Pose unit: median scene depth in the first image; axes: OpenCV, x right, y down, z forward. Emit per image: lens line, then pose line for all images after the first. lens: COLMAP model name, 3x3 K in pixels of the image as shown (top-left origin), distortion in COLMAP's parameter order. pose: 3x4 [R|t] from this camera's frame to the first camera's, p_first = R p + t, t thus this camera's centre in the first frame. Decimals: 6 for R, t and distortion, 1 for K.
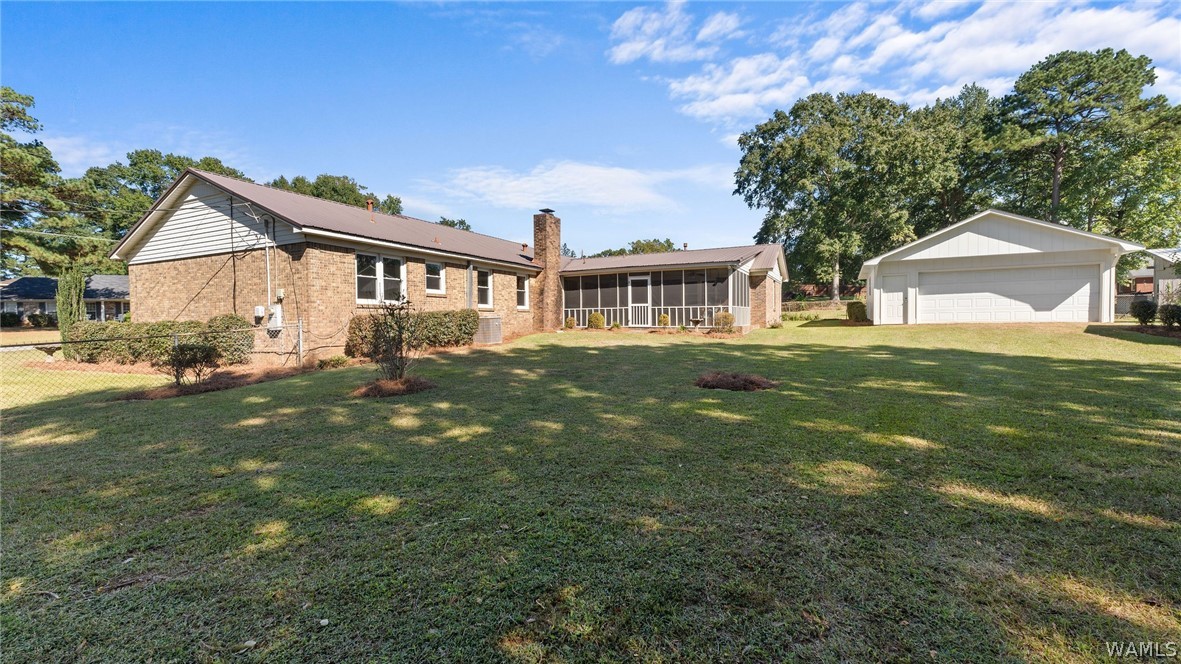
lens RADIAL K [[495.7, 0, 591.8], [0, 495.7, 332.2], [0, 0, 1]] dist [0.006815, 0.000053]
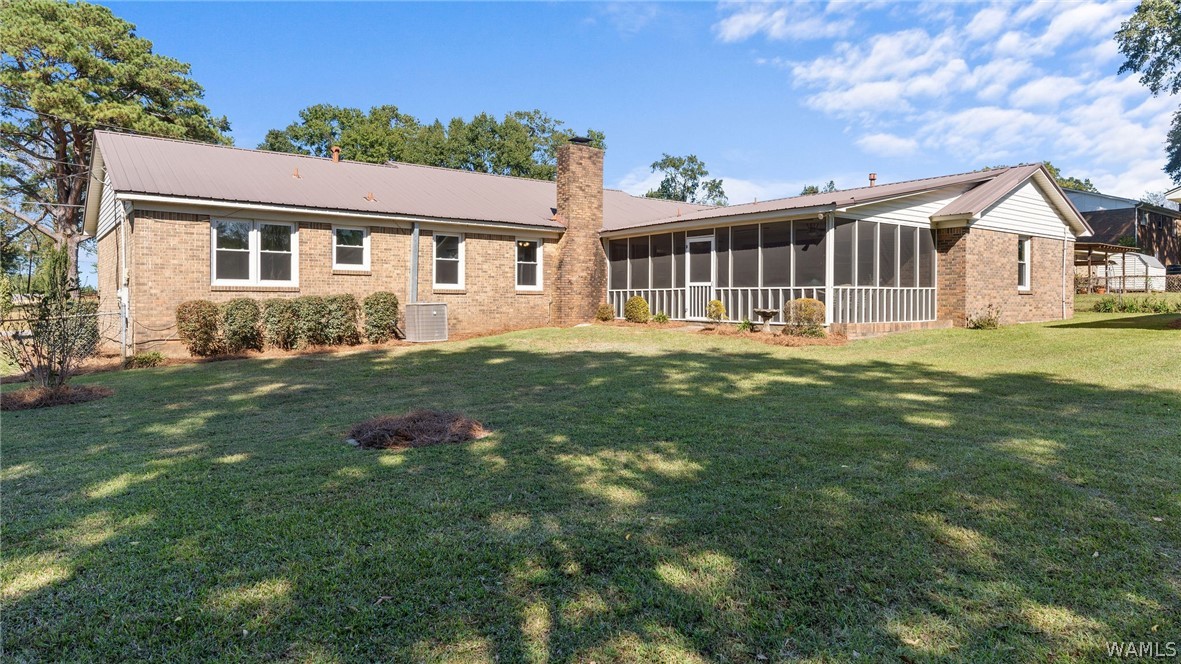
lens RADIAL K [[735.3, 0, 590.4], [0, 735.3, 309.7], [0, 0, 1]] dist [-0.005871, 0.001176]
pose [[0.902045, 0.014729, -0.431390, 0.484996], [-0.019645, 0.999783, -0.006942, -0.020469], [0.431195, 0.014737, 0.902139, 0.192732]]
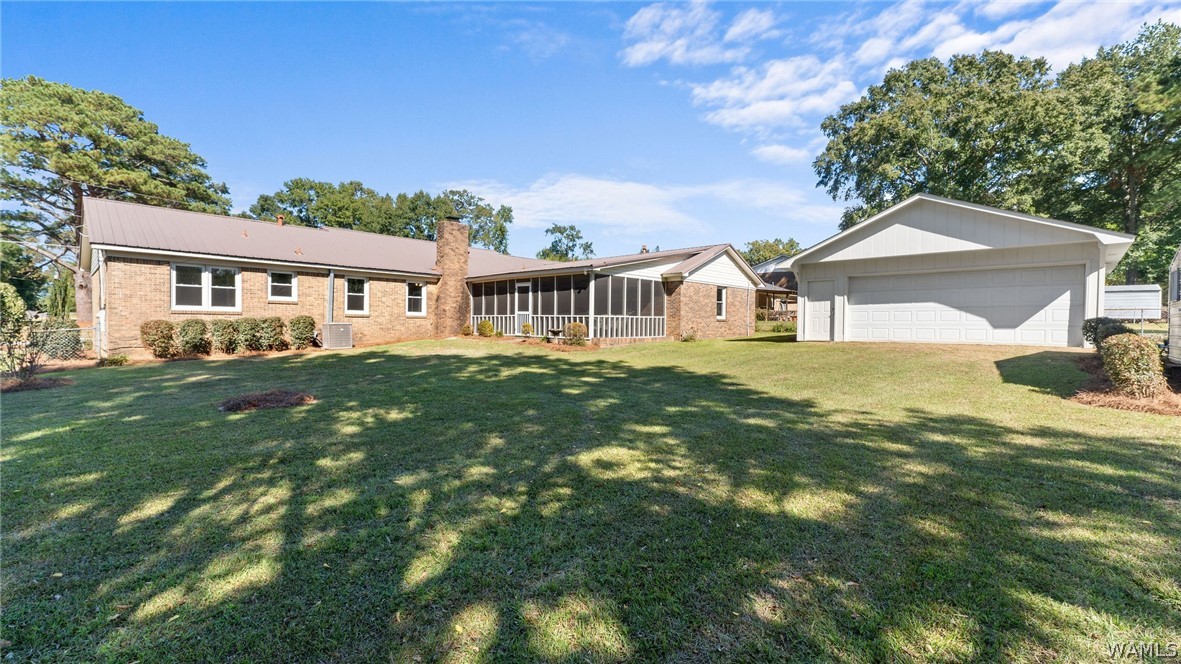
lens RADIAL K [[499.0, 0, 590.5], [0, 499.0, 332.0], [0, 0, 1]] dist [0.004934, -0.000086]
pose [[0.958523, 0.024046, -0.283999, 0.665352], [-0.025950, 0.999659, -0.002941, -0.024912], [0.283832, 0.010188, 0.958820, 0.157573]]
